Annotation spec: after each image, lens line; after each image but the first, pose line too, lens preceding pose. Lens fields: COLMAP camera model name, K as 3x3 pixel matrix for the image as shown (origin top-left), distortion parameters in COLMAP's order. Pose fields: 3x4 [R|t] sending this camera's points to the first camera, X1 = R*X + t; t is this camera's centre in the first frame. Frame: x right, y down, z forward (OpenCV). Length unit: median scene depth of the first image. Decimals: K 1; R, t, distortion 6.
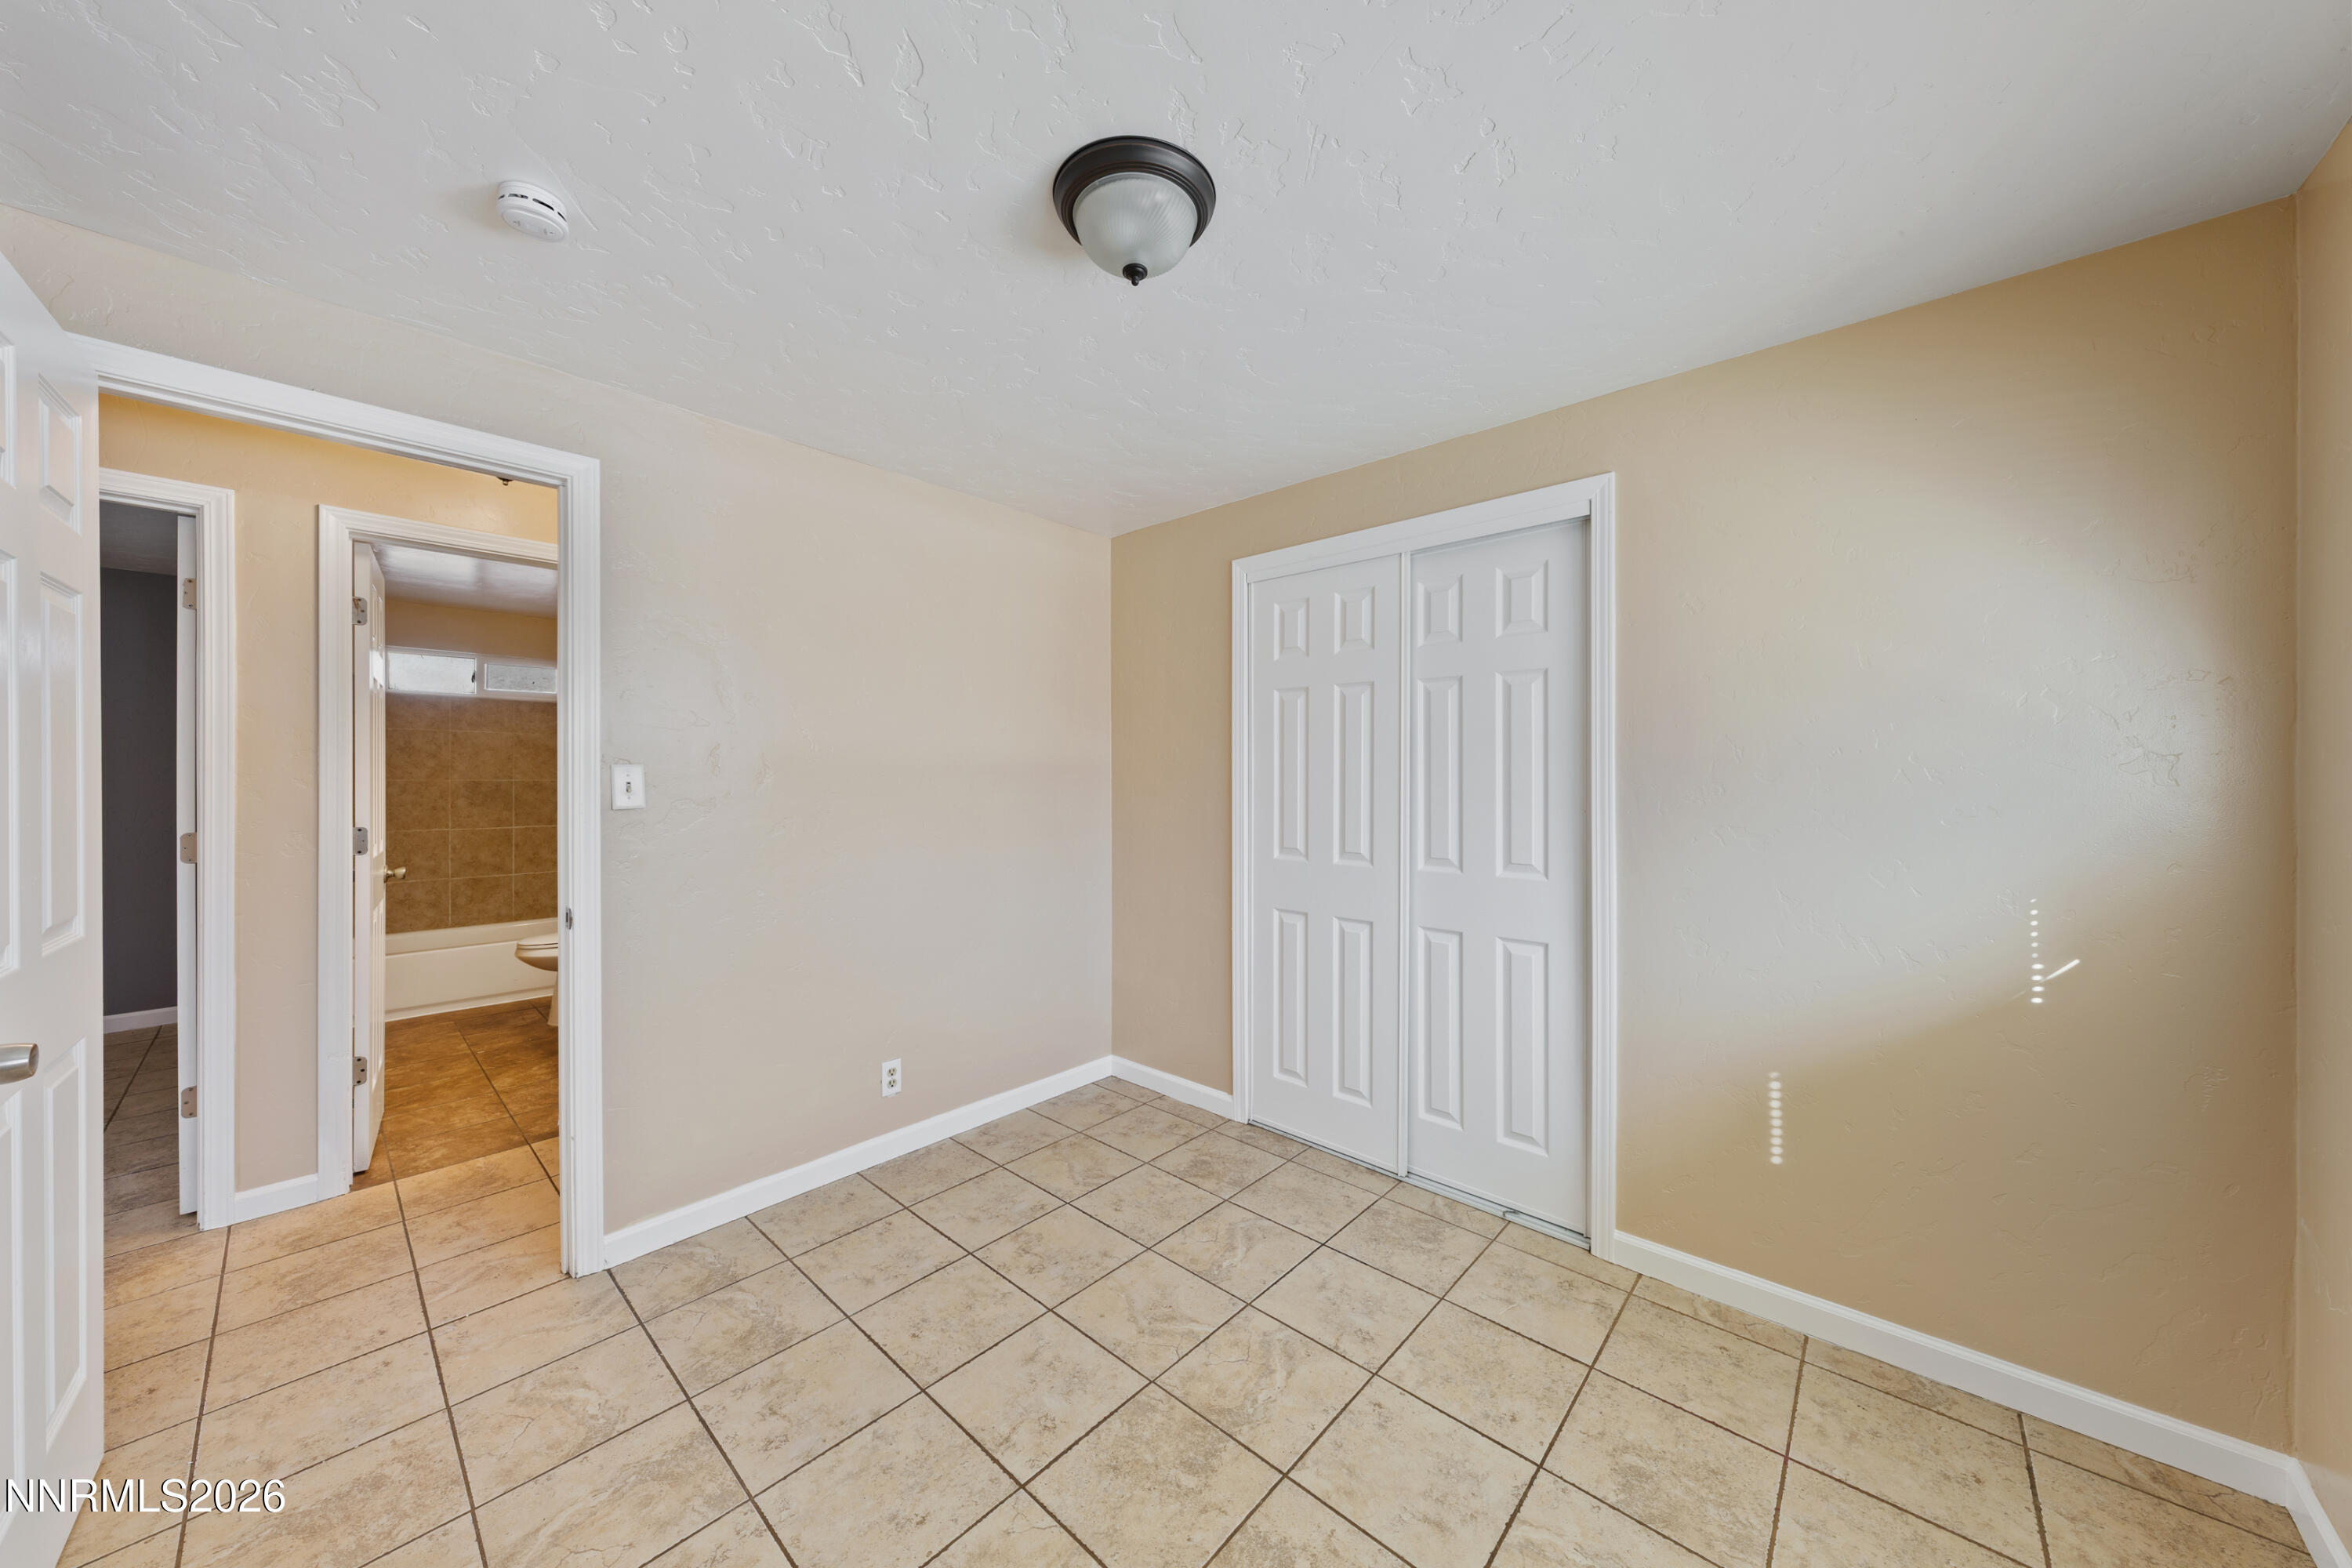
lens RADIAL K [[797.9, 0, 1172.2], [0, 797.9, 778.5], [0, 0, 1]] dist [-0.000708, -0.000136]
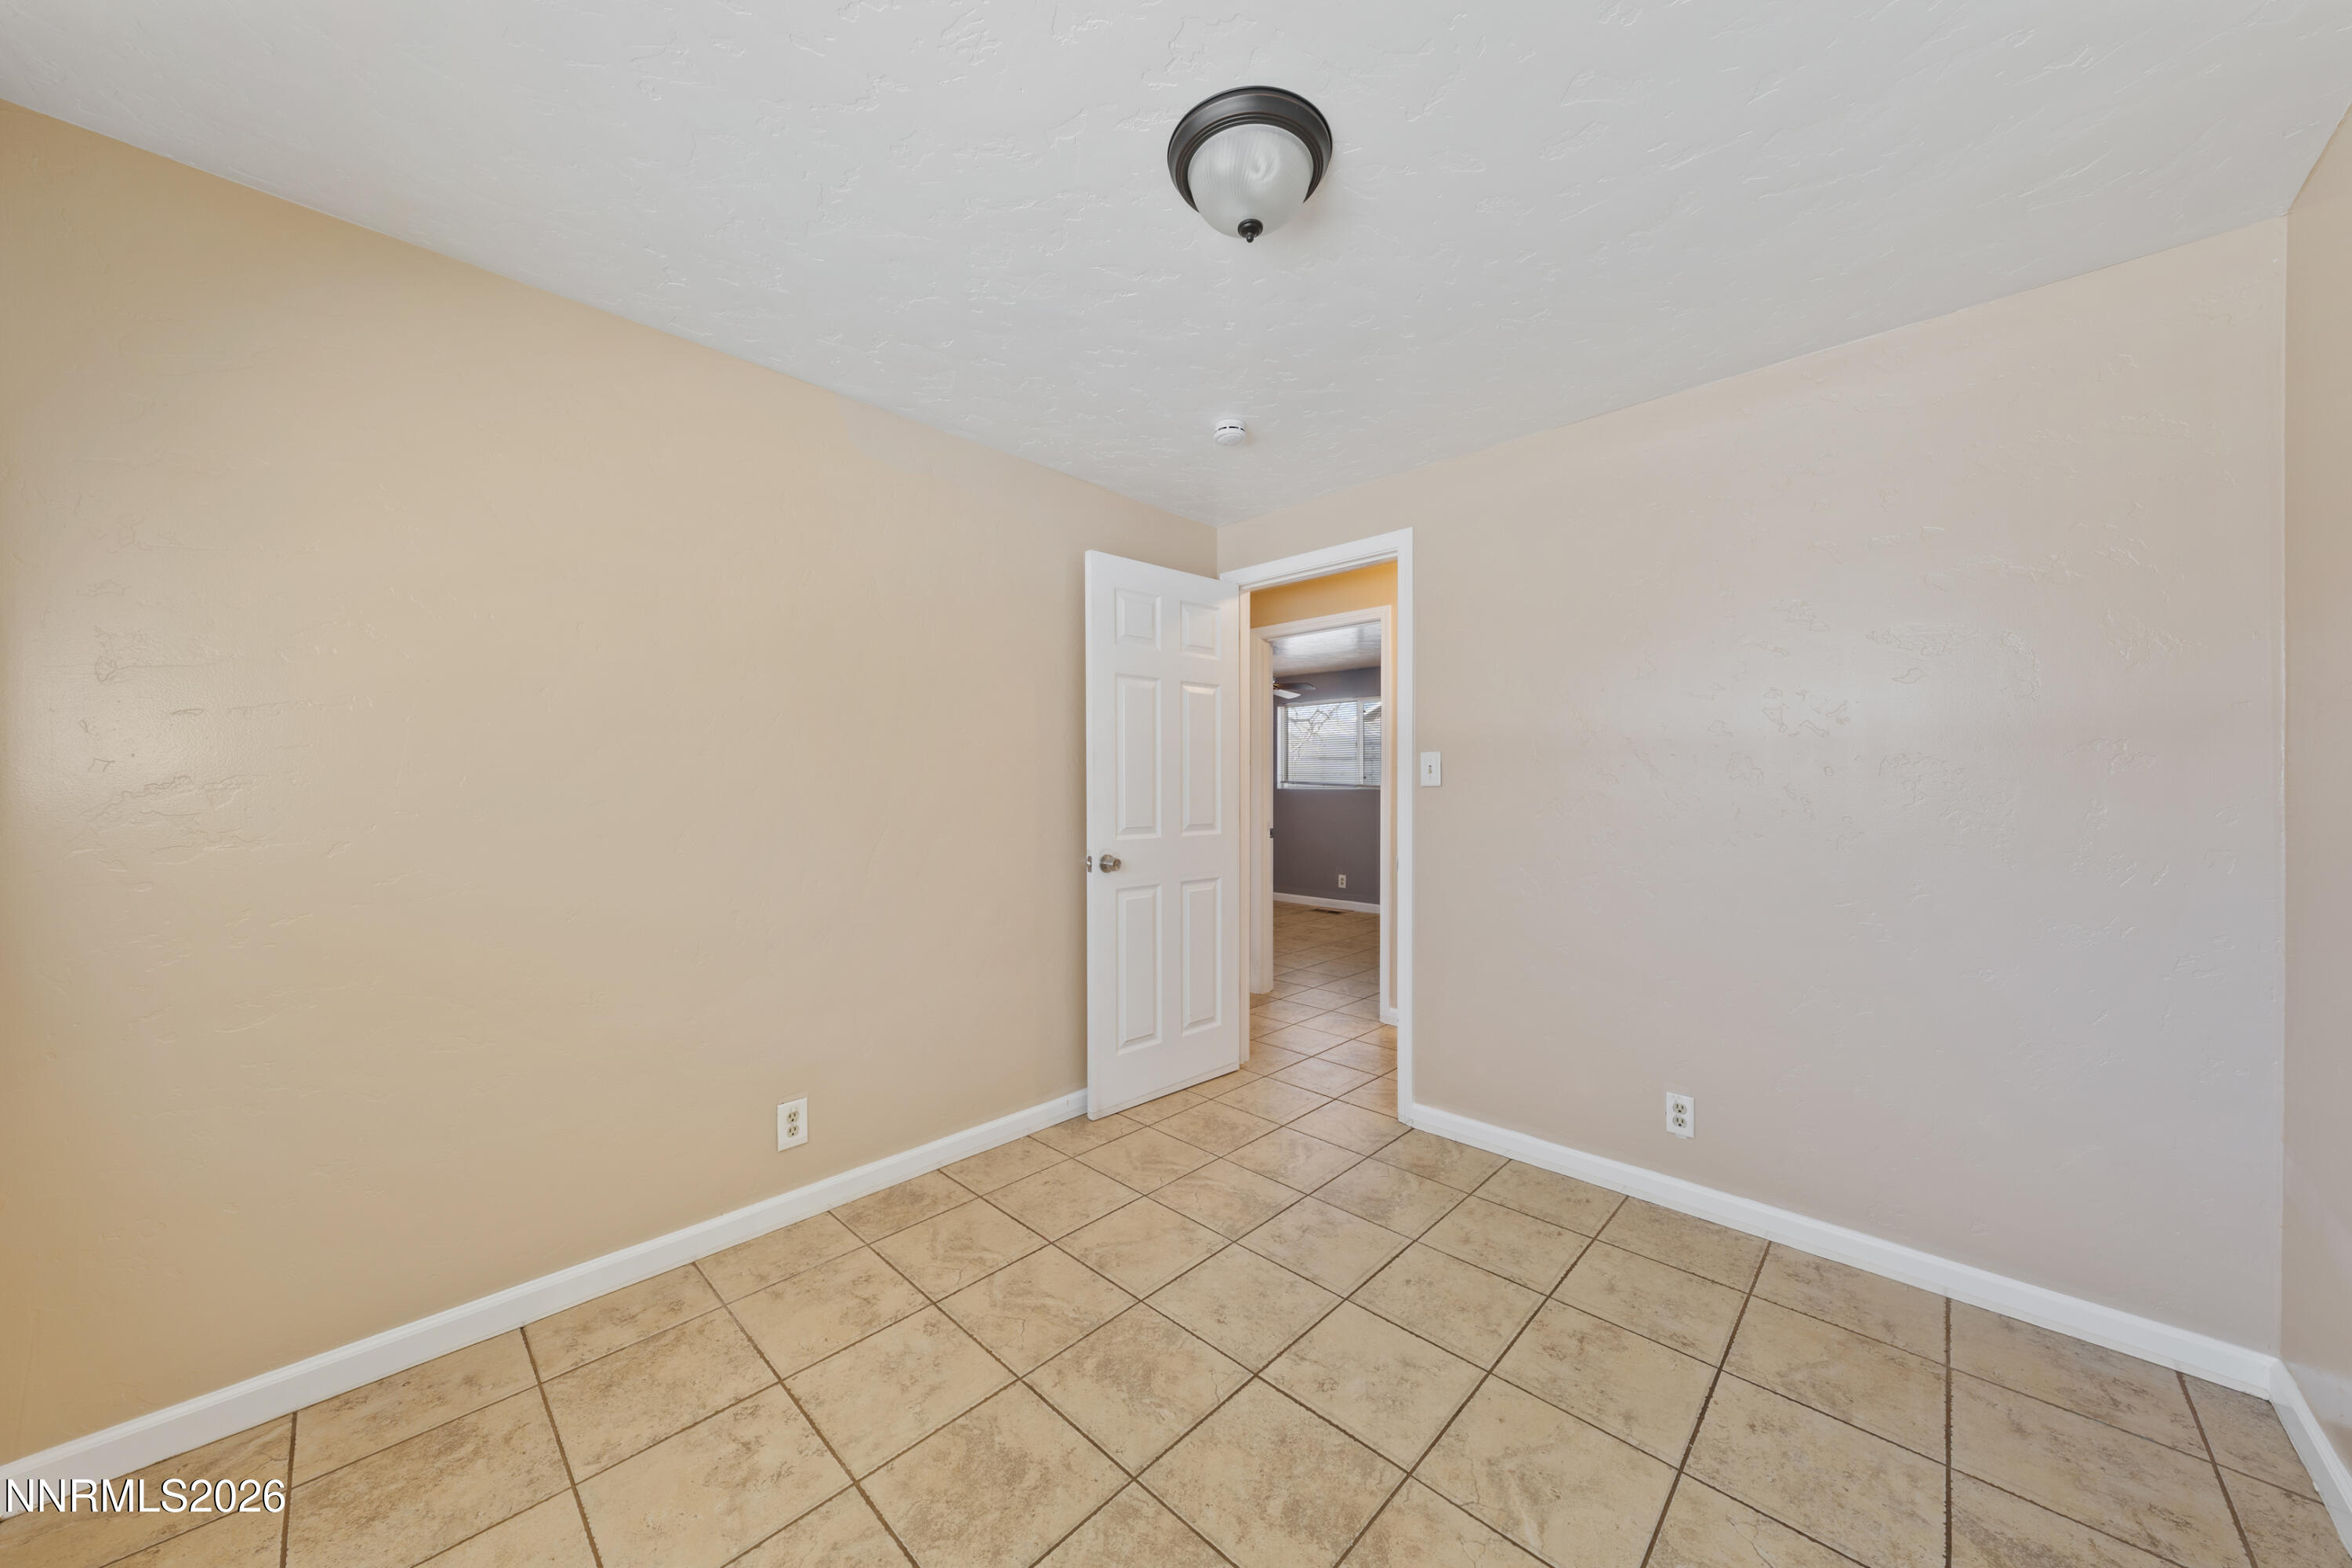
lens RADIAL K [[797.9, 0, 1173.2], [0, 797.9, 794.0], [0, 0, 1]] dist [-0.000708, -0.000136]
pose [[-0.027363, 0.008897, -0.999586, 0.691140], [-0.007280, 0.999932, 0.009100, 0.046954], [0.999599, 0.007526, -0.027297, 0.676671]]
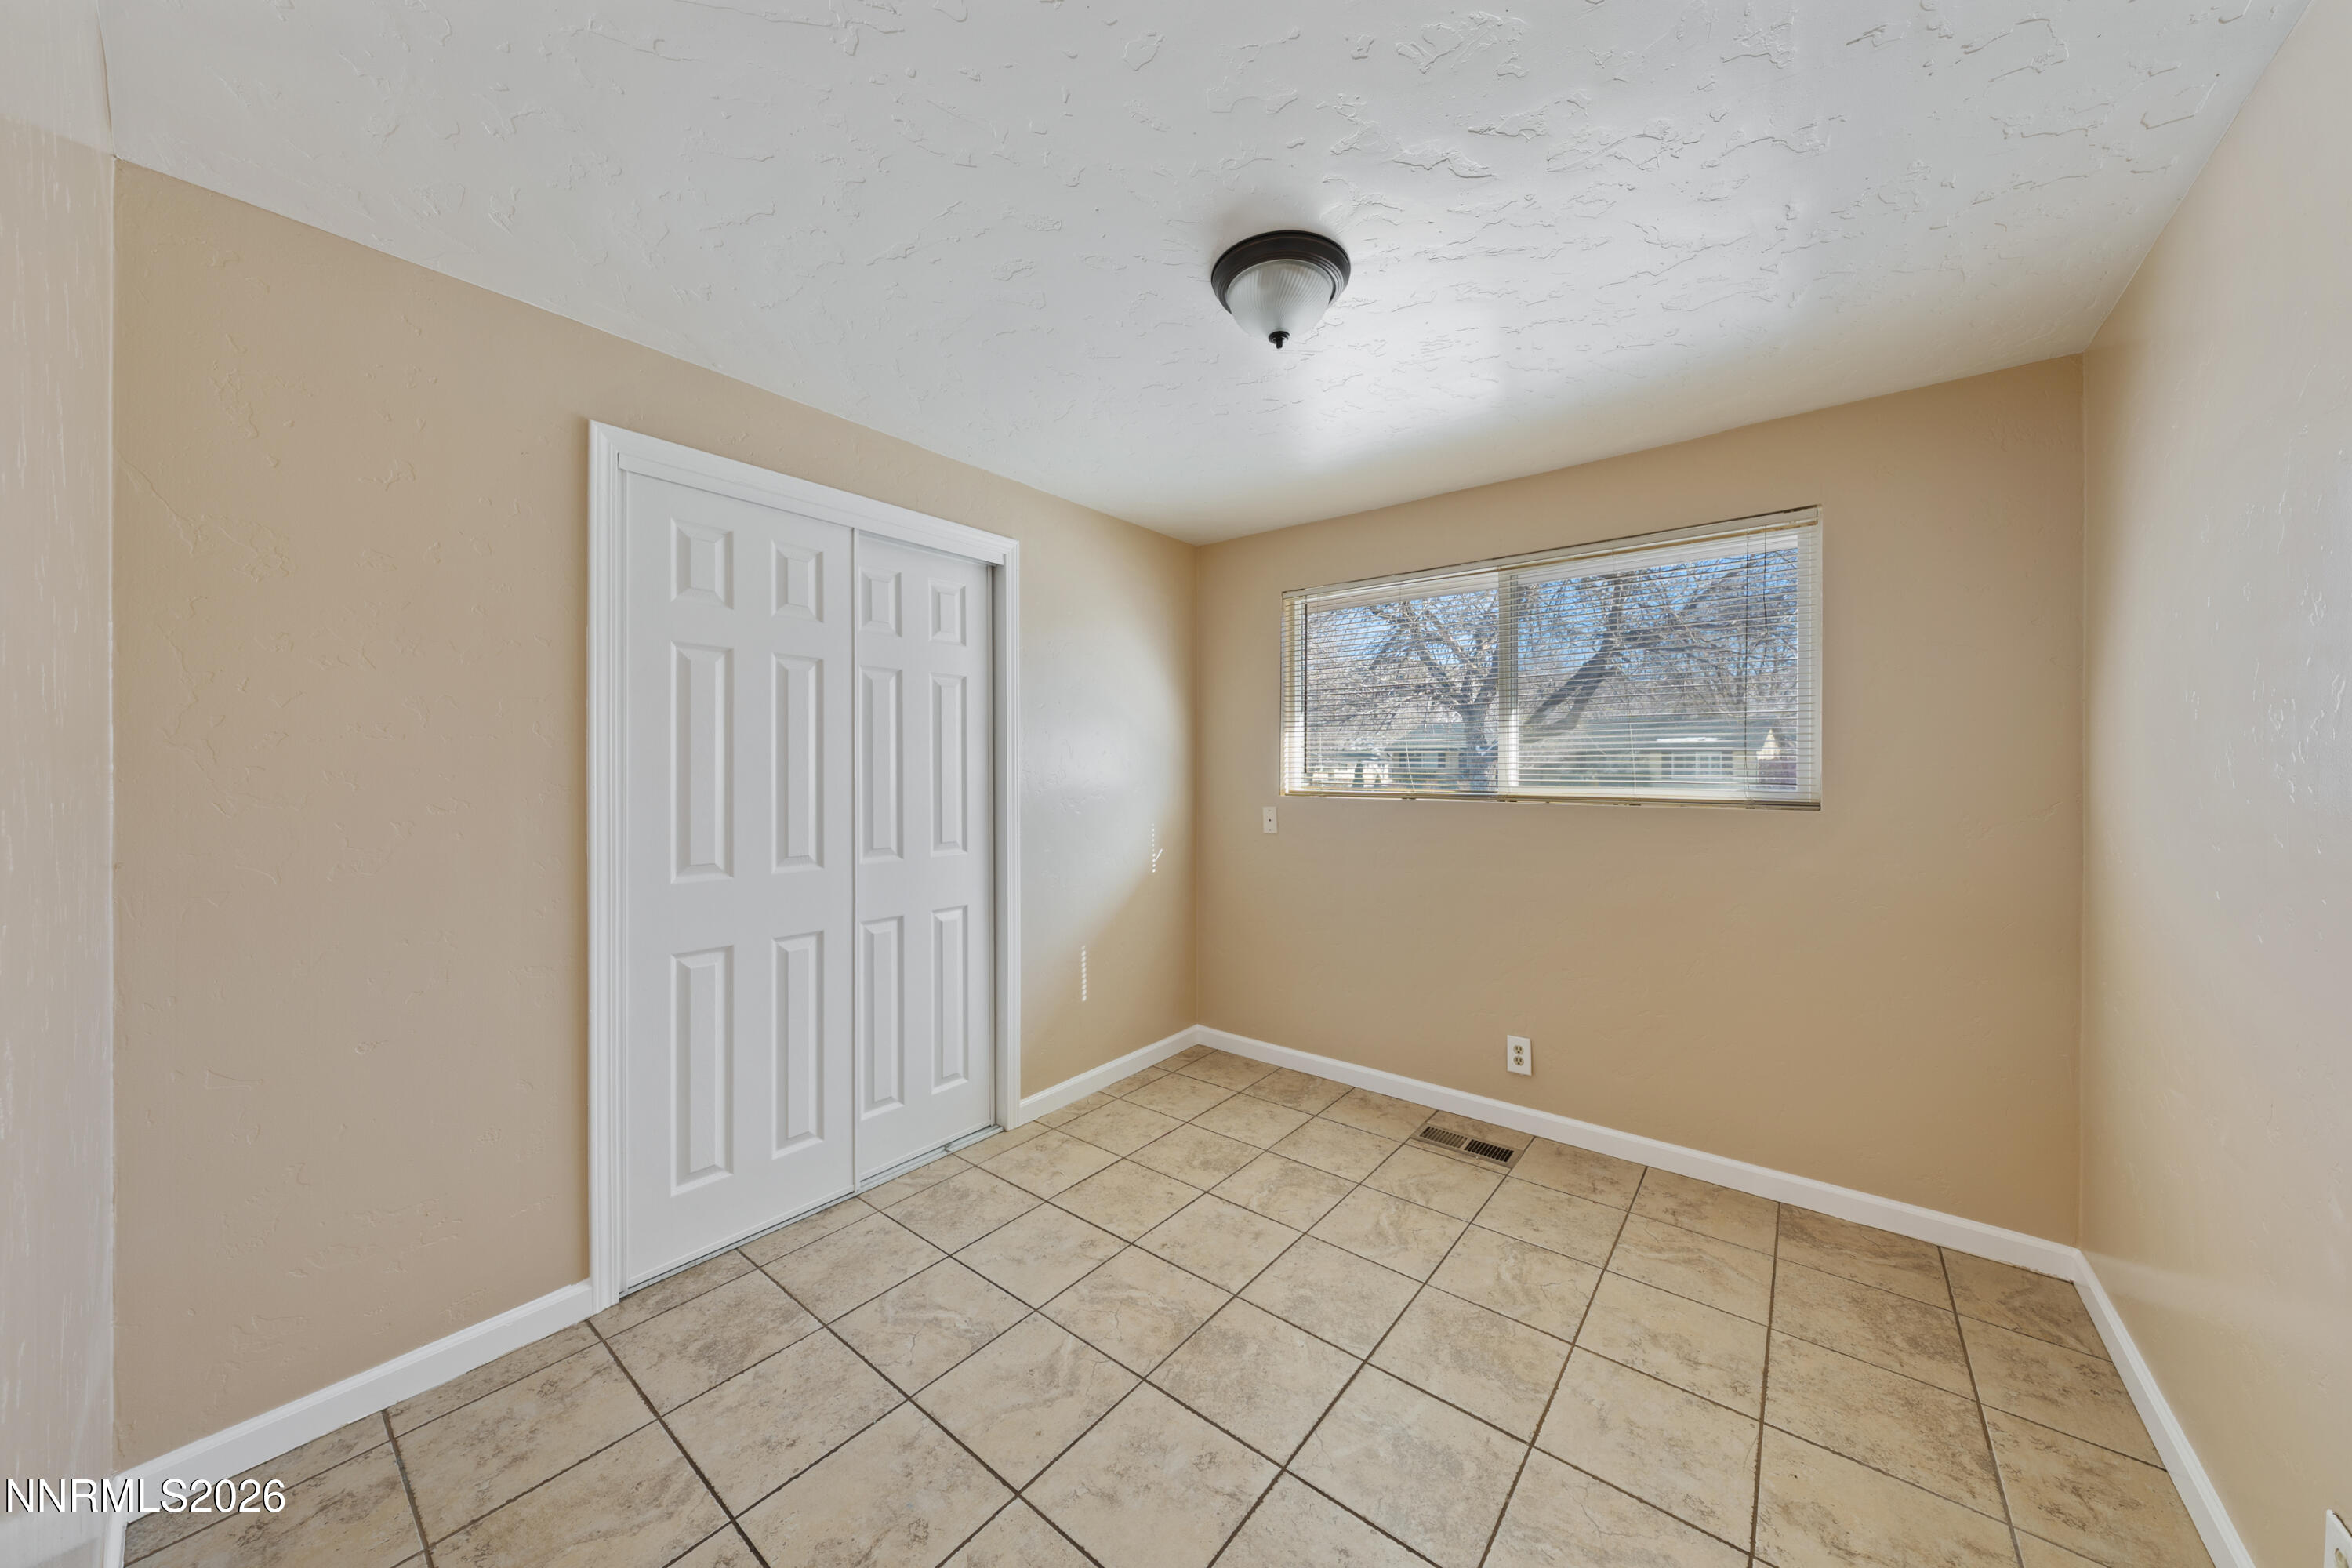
lens RADIAL K [[797.9, 0, 1173.5], [0, 797.9, 771.0], [0, 0, 1]] dist [-0.000708, -0.000136]
pose [[-0.063560, -0.002506, 0.997975, -0.879557], [0.004548, 0.999986, 0.002801, 0.003130], [-0.997968, 0.004717, -0.063548, 0.892620]]
